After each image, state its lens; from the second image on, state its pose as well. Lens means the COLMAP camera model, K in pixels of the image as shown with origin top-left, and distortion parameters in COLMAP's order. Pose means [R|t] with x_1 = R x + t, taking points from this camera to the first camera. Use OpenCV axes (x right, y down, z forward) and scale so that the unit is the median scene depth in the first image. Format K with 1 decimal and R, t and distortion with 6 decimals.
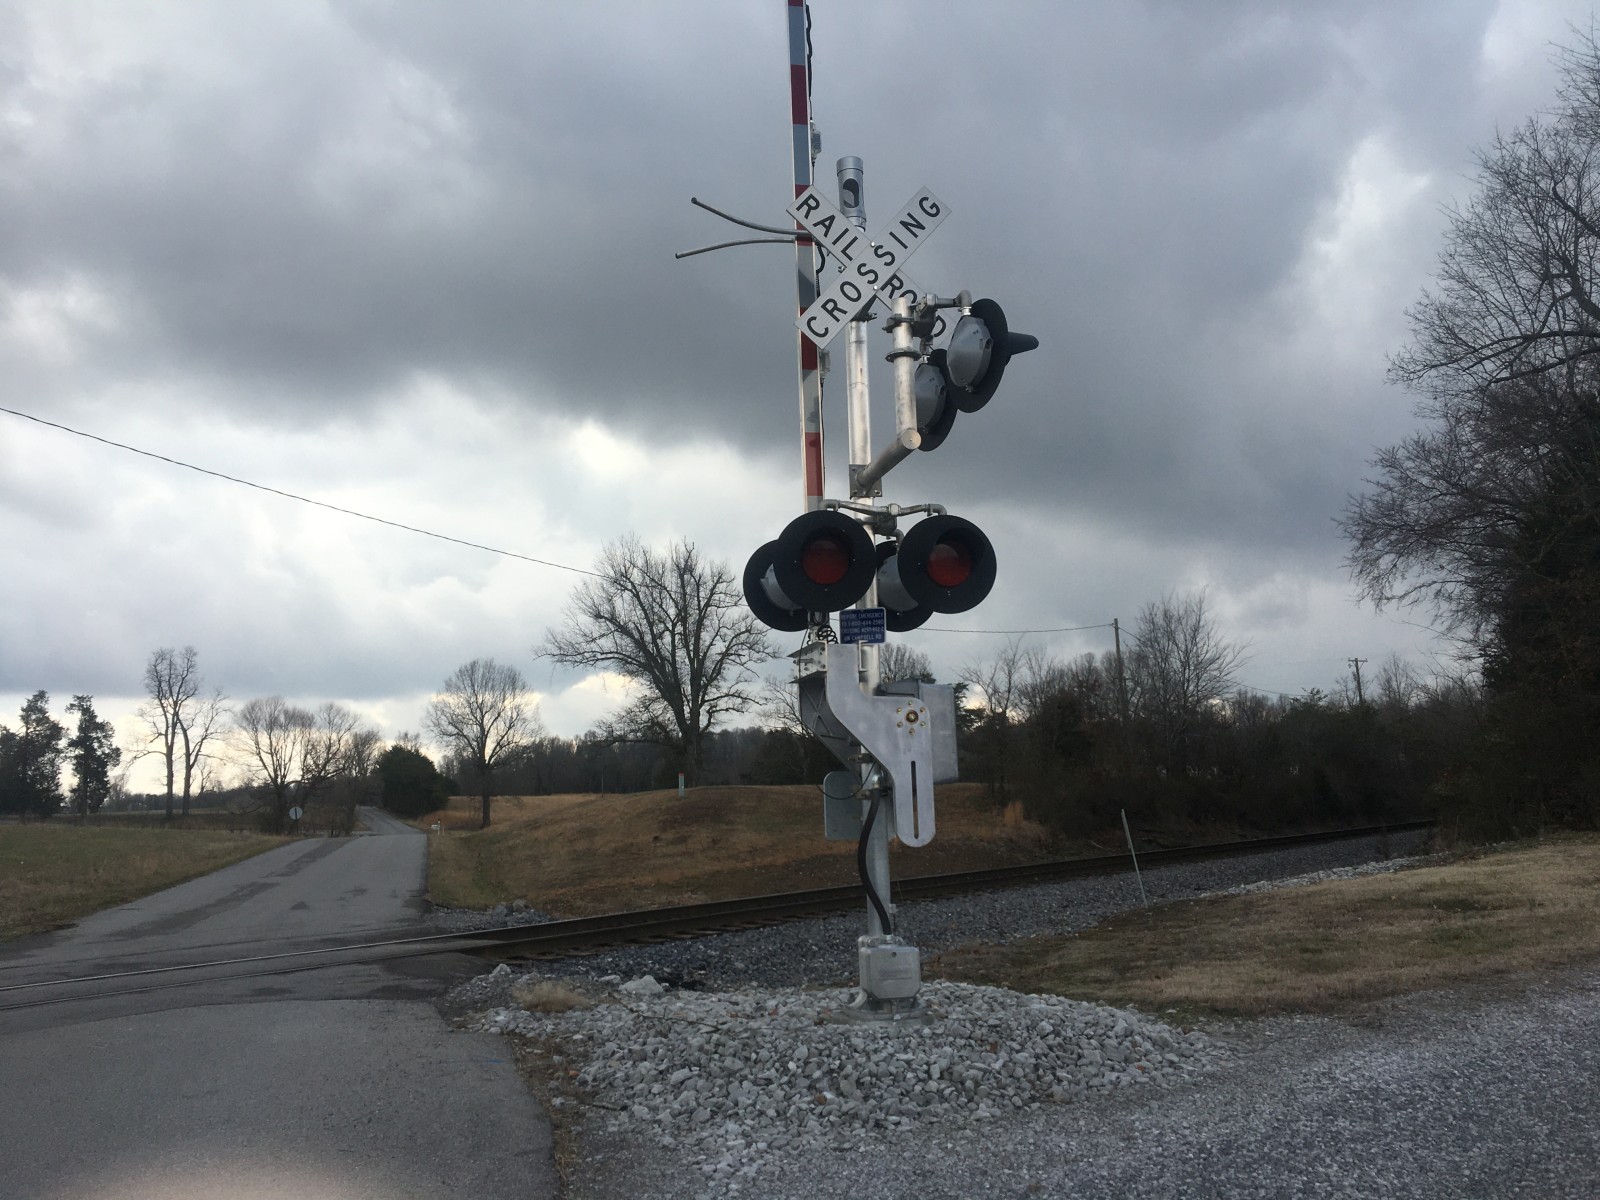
lens RADIAL K [[1360.1, 0, 779.9], [0, 1360.1, 611.1], [0, 0, 1]] dist [0.119516, -0.192858]
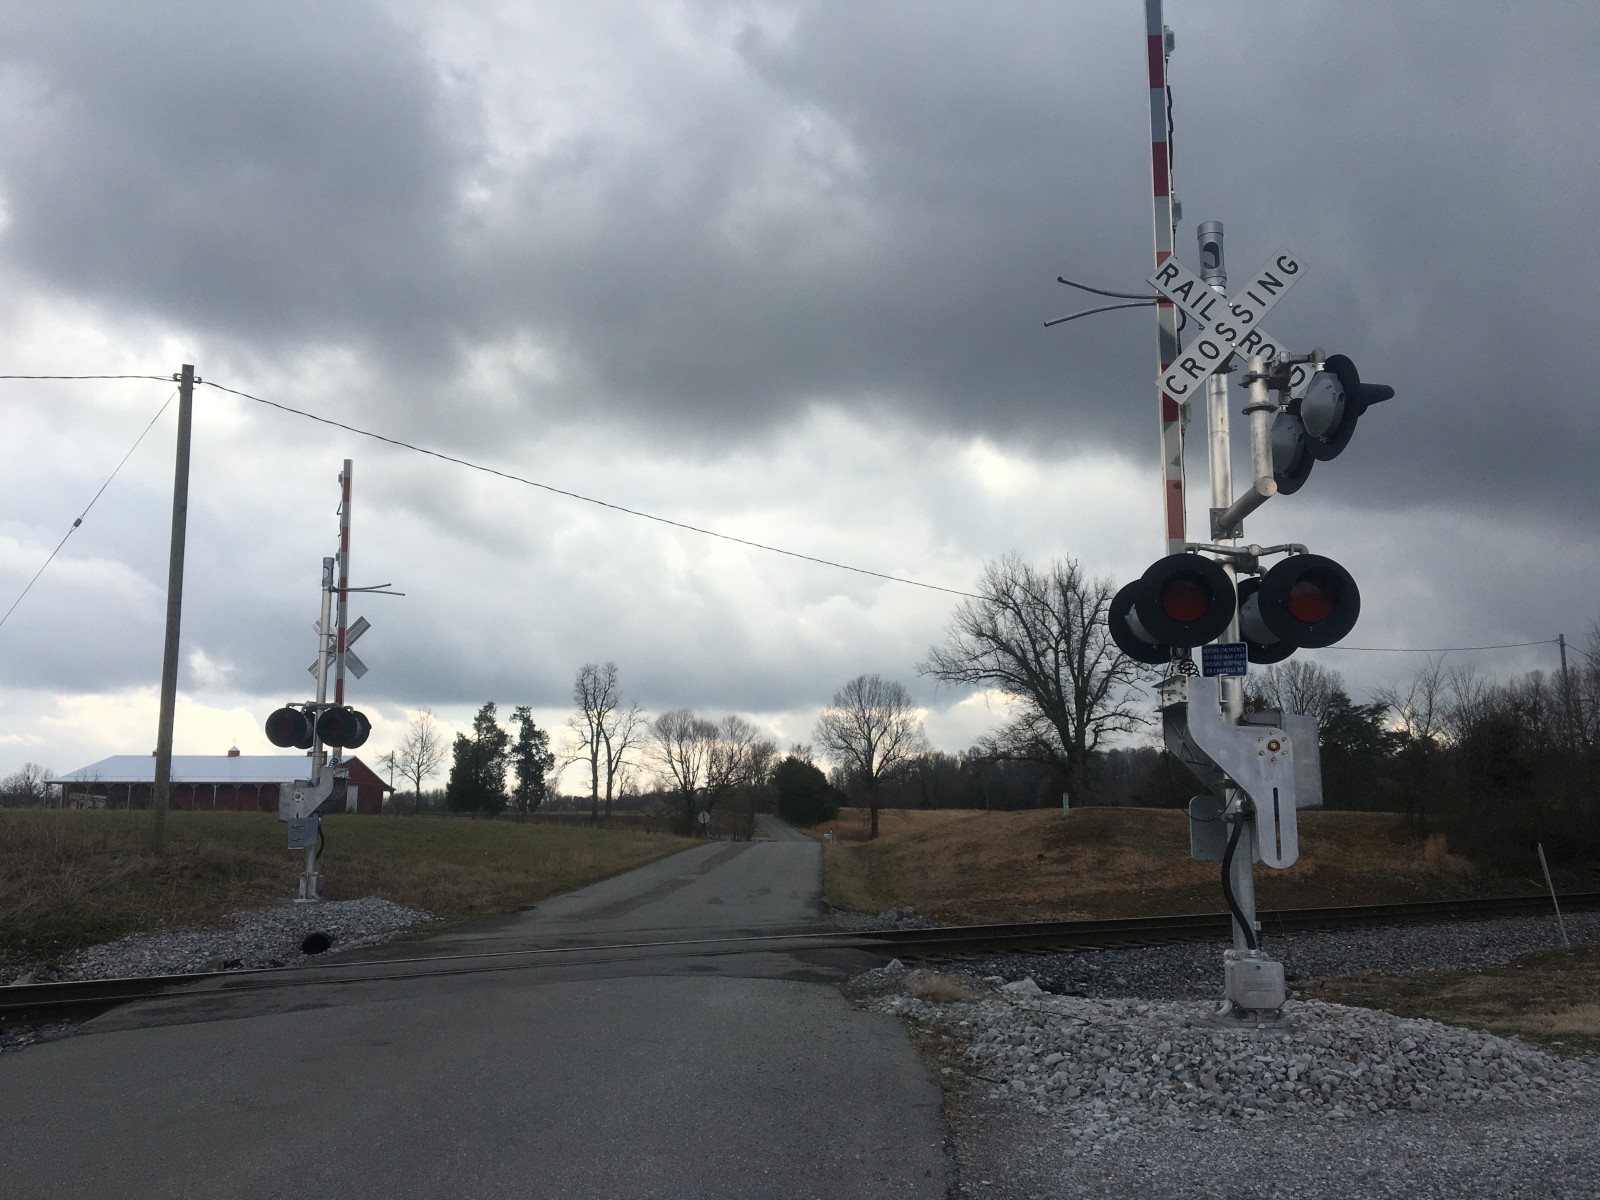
lens RADIAL K [[1360.1, 0, 779.9], [0, 1360.1, 611.1], [0, 0, 1]] dist [0.119516, -0.192858]
pose [[0.961305, -0.010591, -0.275284, 0.022021], [0.007408, 0.999893, -0.012600, -0.015438], [0.275388, 0.010073, 0.961280, -0.128496]]
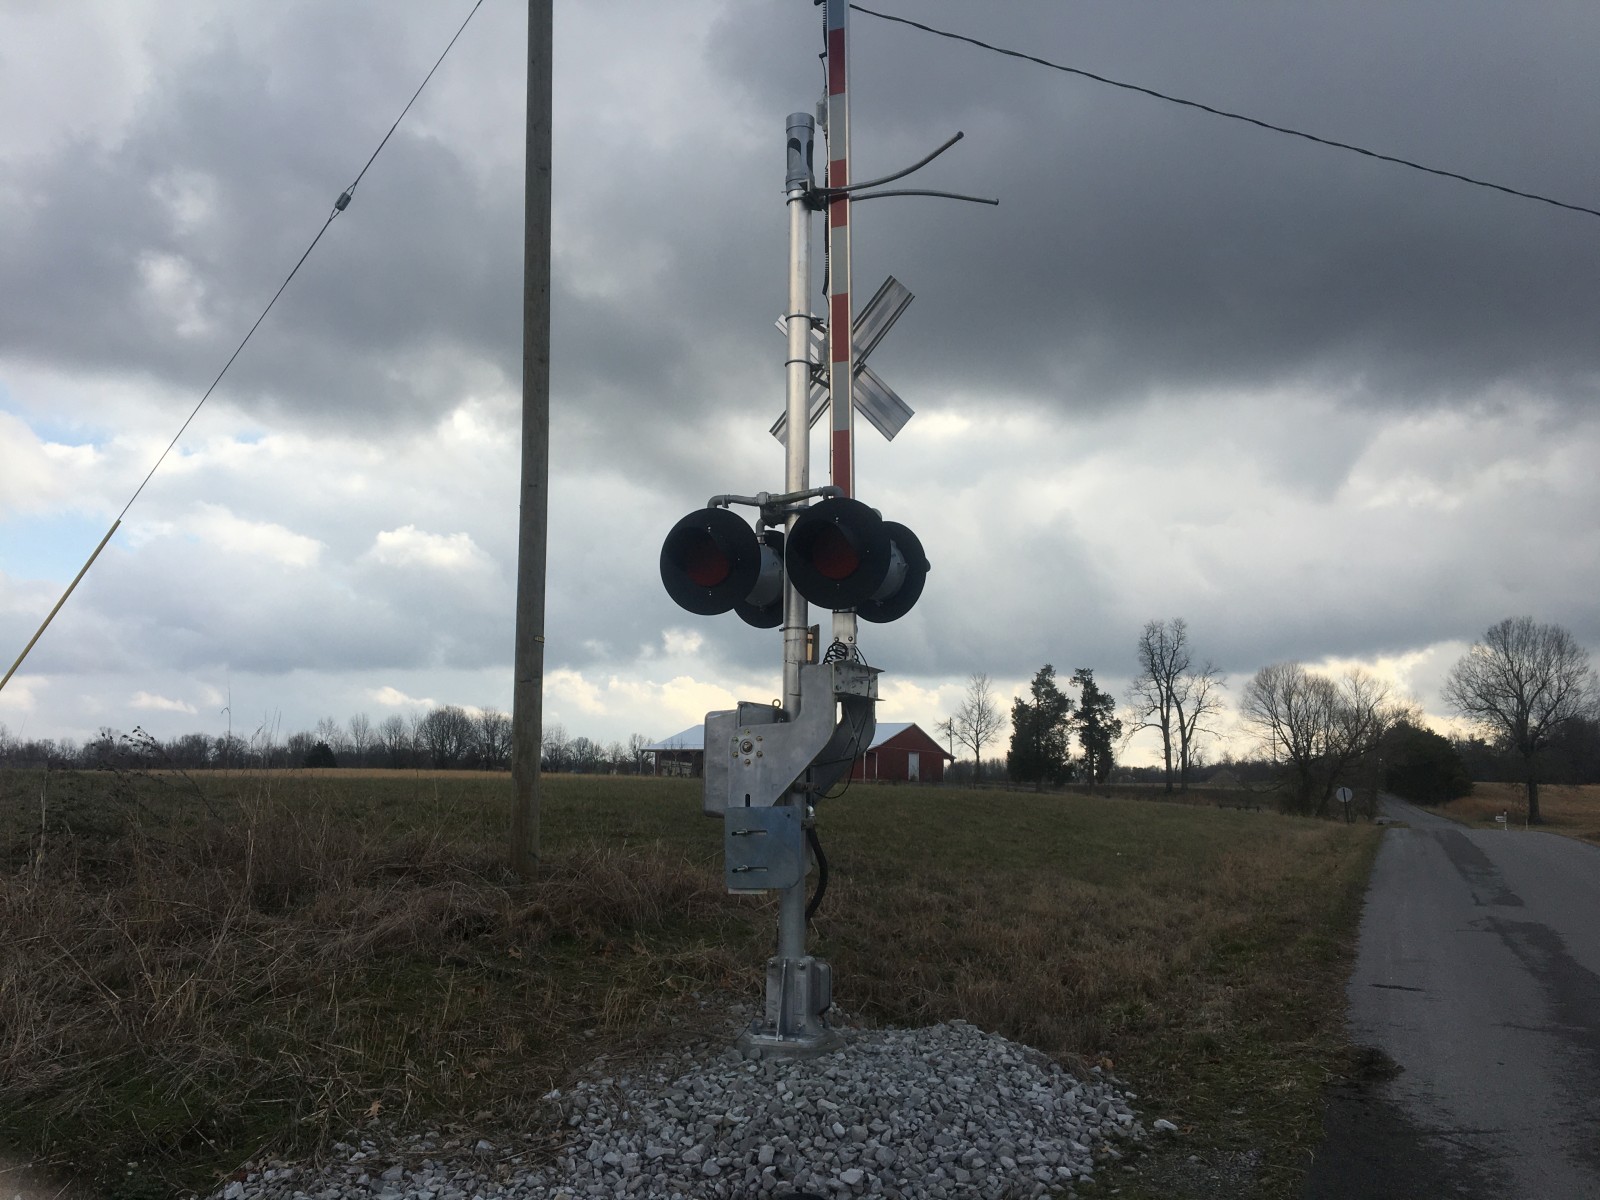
lens RADIAL K [[1360.1, 0, 779.9], [0, 1360.1, 611.1], [0, 0, 1]] dist [0.119516, -0.192858]
pose [[0.780977, -0.045198, -0.622922, -0.878216], [0.054905, 0.998485, -0.003611, 0.185865], [0.622142, -0.031381, 0.782276, 1.269974]]
